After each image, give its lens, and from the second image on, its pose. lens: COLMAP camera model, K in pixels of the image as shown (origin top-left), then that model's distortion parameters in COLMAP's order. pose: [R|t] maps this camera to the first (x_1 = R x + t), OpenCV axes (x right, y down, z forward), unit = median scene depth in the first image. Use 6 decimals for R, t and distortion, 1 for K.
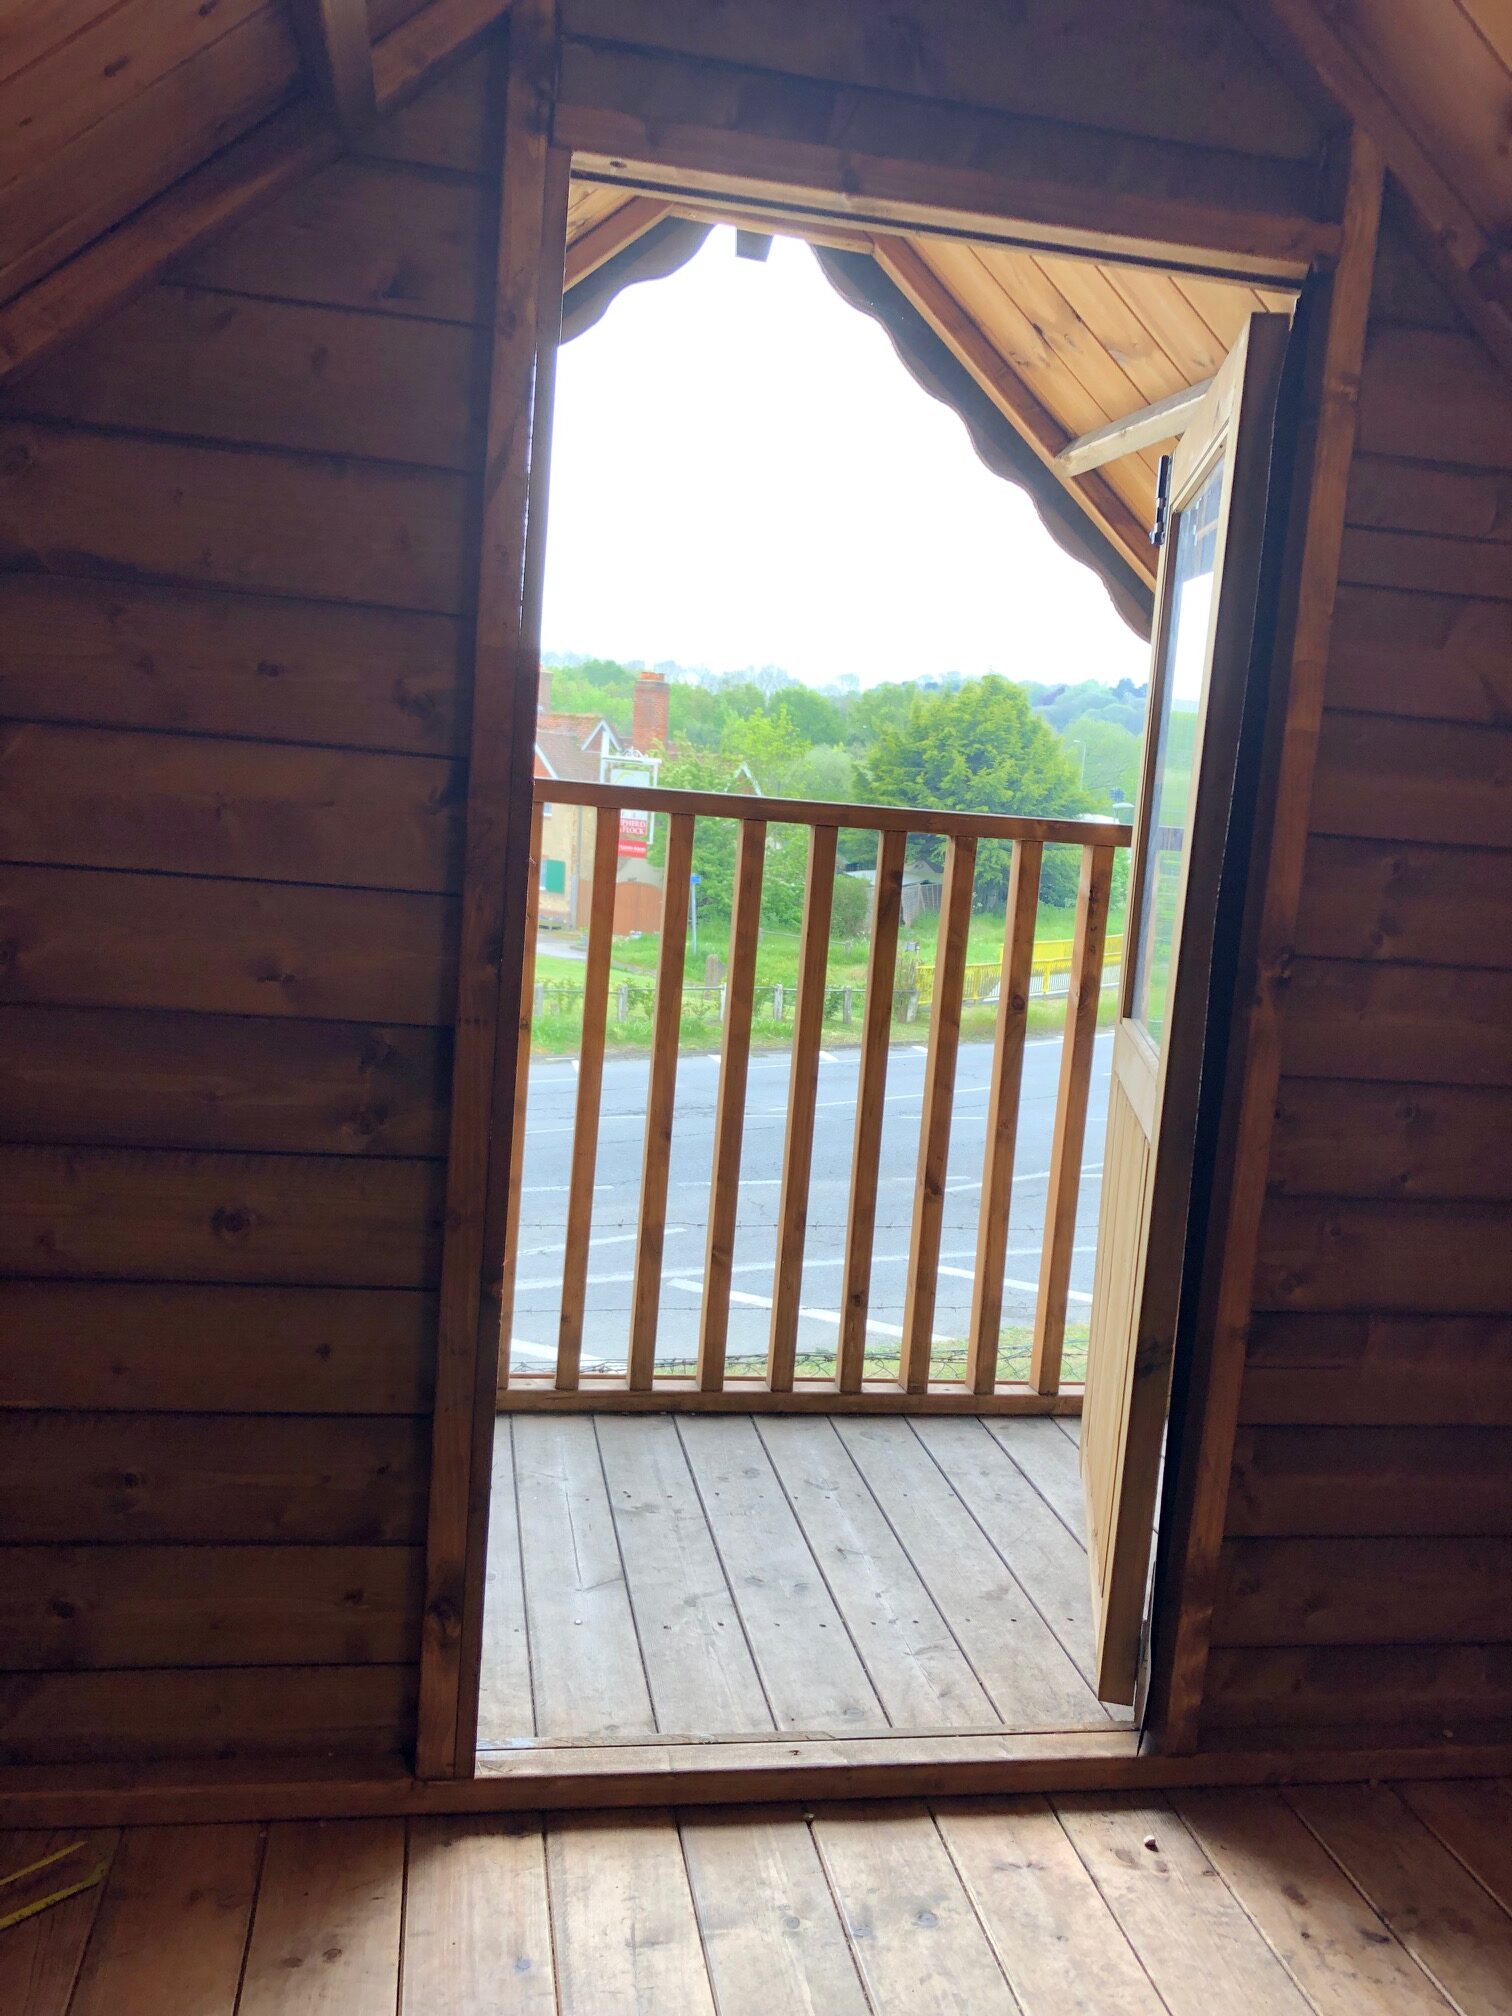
lens RADIAL K [[1622.8, 0, 757.2], [0, 1622.8, 997.7], [0, 0, 1]] dist [0.008029, -0.013414]
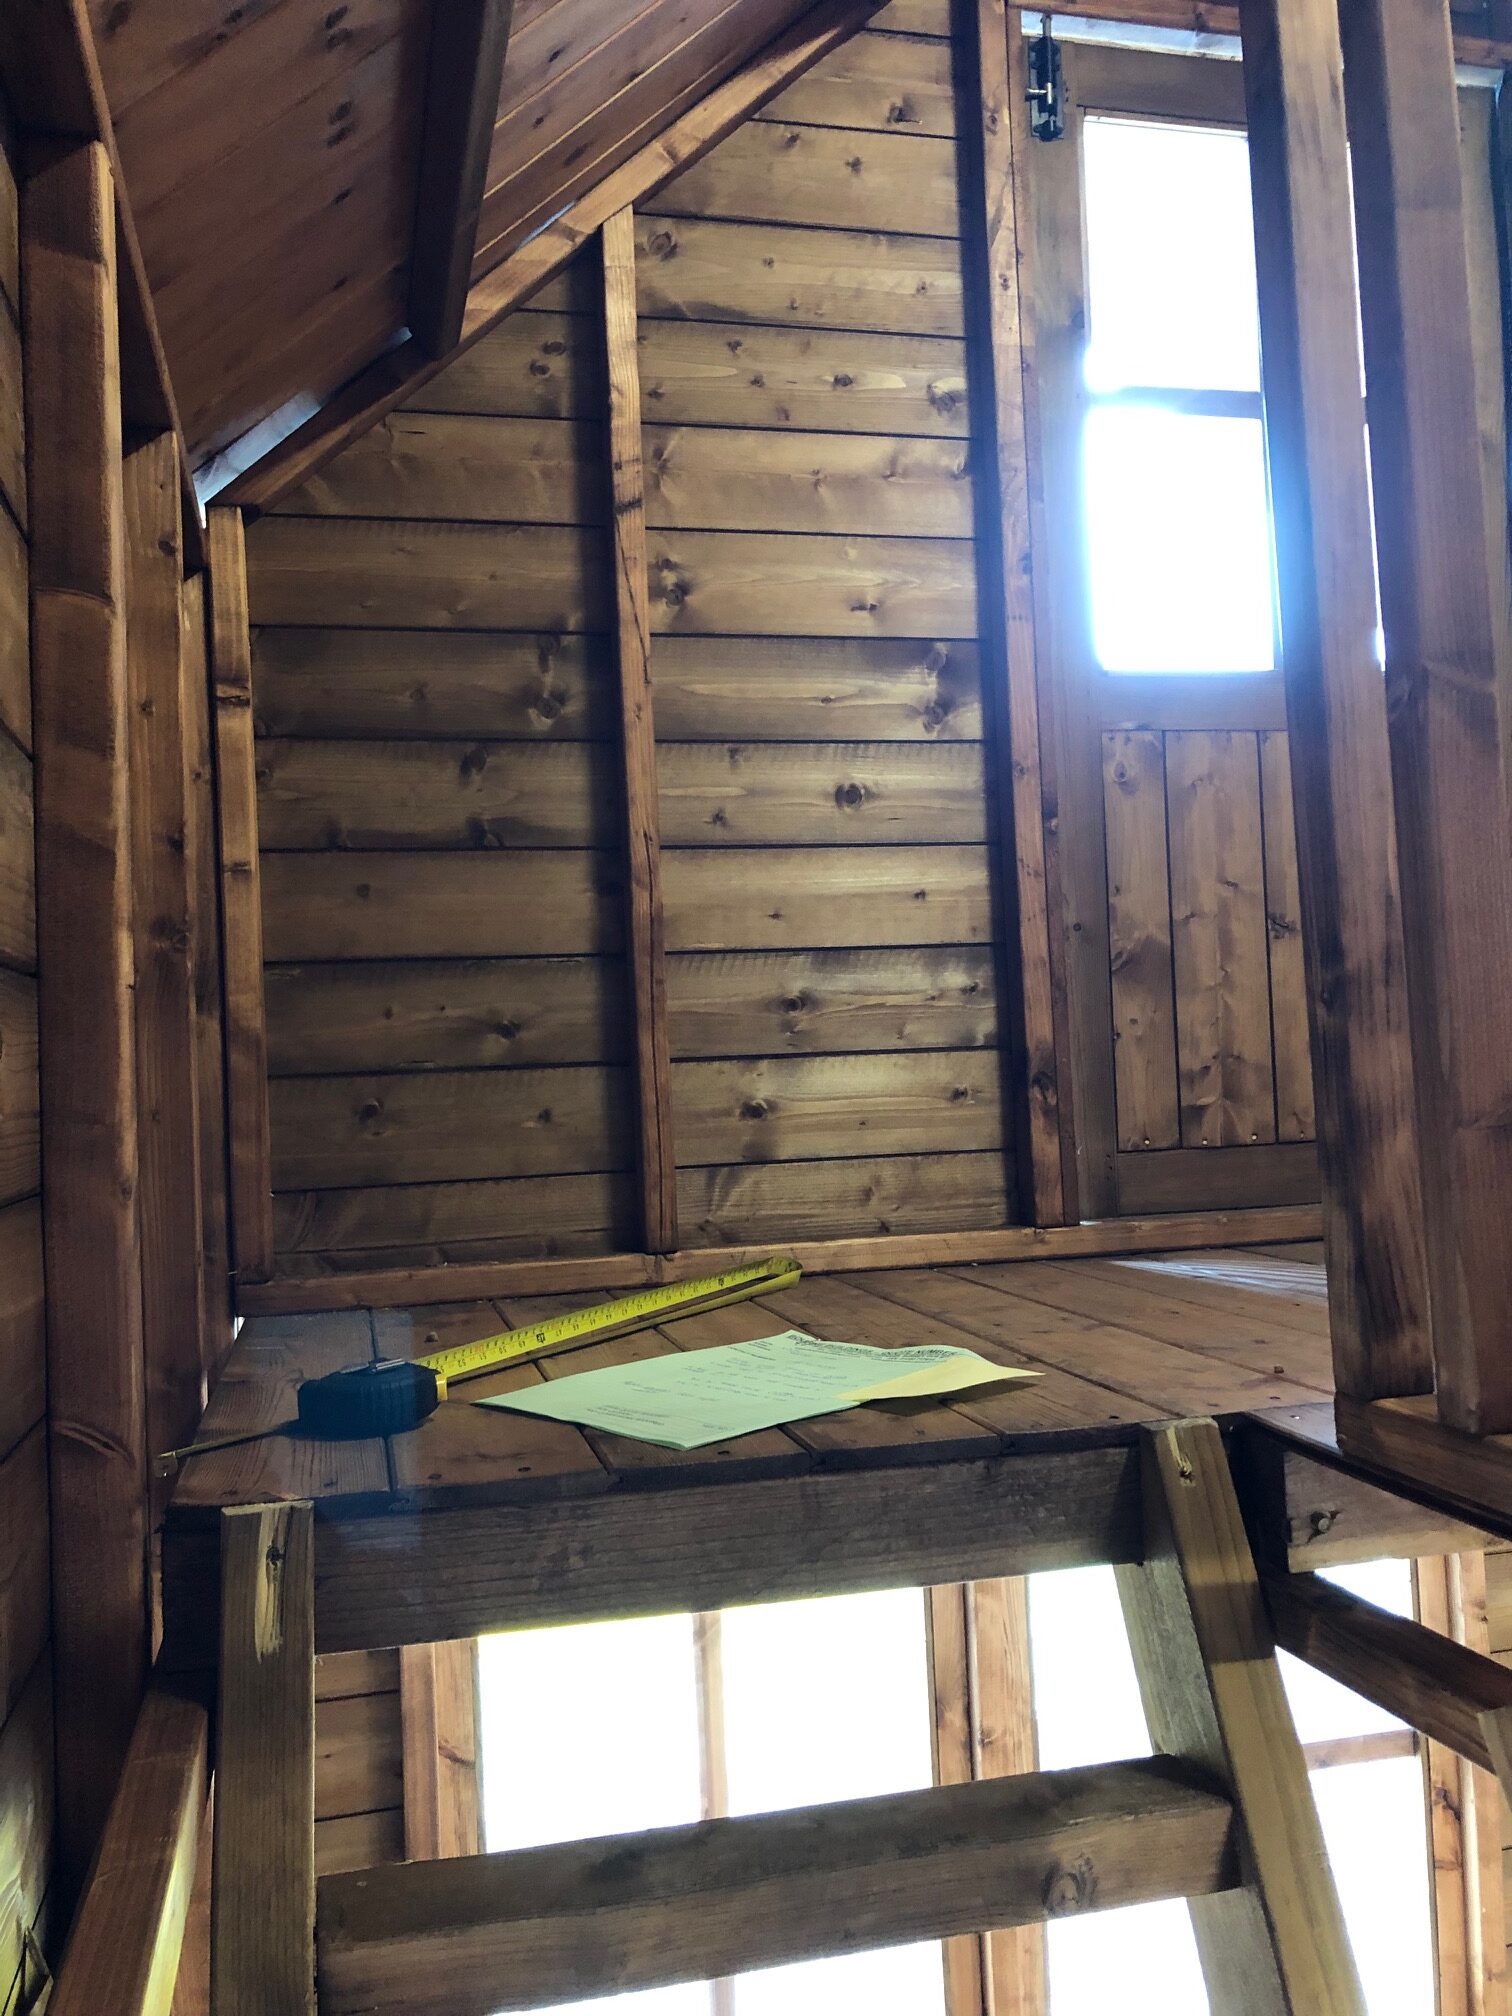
lens RADIAL K [[1622.8, 0, 757.2], [0, 1622.8, 997.7], [0, 0, 1]] dist [0.008029, -0.013414]
pose [[0.991286, -0.120977, 0.052130, -0.497011], [0.127251, 0.981727, -0.141487, 0.485890], [-0.034060, 0.146888, 0.988567, -0.273261]]
